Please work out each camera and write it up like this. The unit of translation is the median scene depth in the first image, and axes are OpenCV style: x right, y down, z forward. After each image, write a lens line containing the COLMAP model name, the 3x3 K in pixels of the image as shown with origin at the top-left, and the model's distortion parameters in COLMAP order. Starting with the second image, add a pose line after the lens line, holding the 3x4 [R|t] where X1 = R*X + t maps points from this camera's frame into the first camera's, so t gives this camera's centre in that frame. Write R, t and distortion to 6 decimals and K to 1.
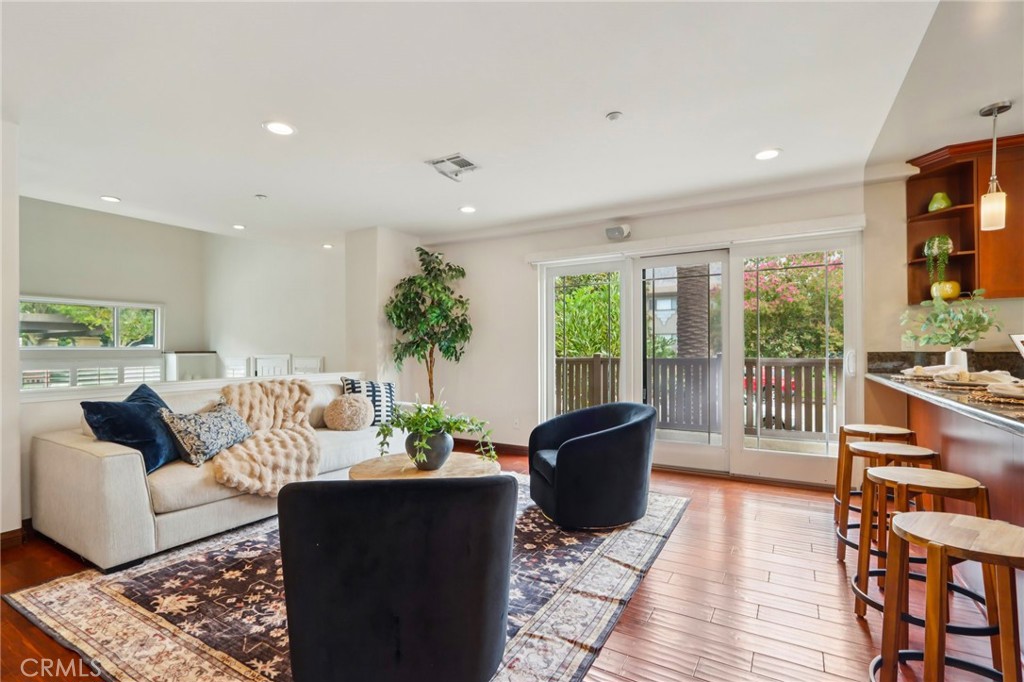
lens RADIAL K [[472.9, 0, 508.9], [0, 472.9, 345.0], [0, 0, 1]] dist [-0.017337, 0.001318]
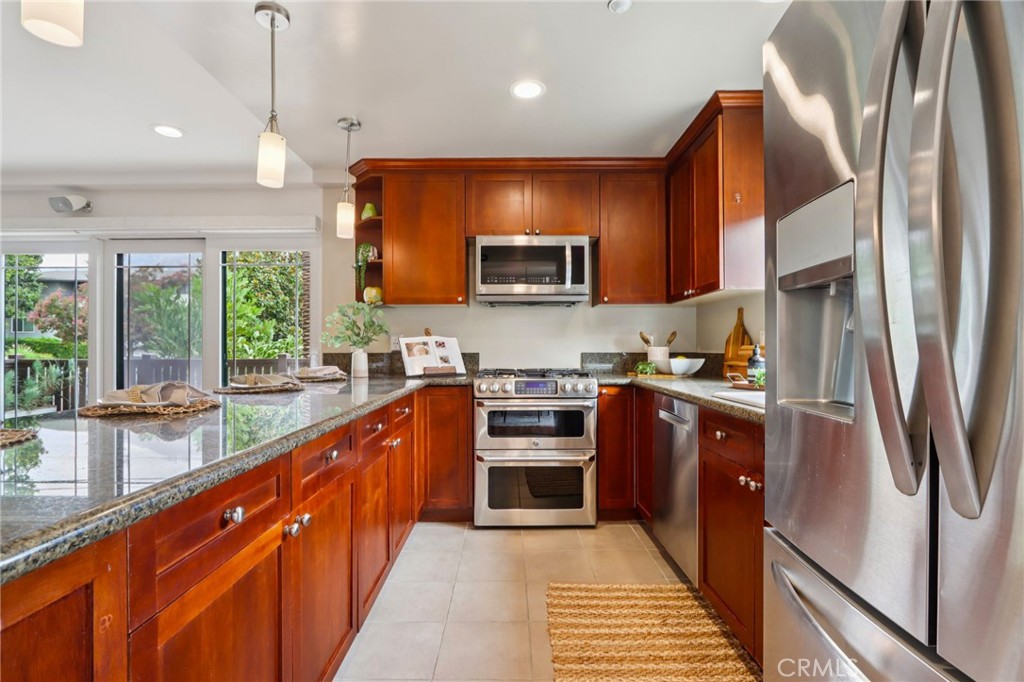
lens RADIAL K [[472.9, 0, 510.9], [0, 472.9, 339.0], [0, 0, 1]] dist [-0.017337, 0.001318]
pose [[0.858224, 0.001991, 0.513272, 0.638292], [-0.003370, 0.999993, 0.001755, -0.019660], [-0.513265, -0.003236, 0.858224, -0.084335]]
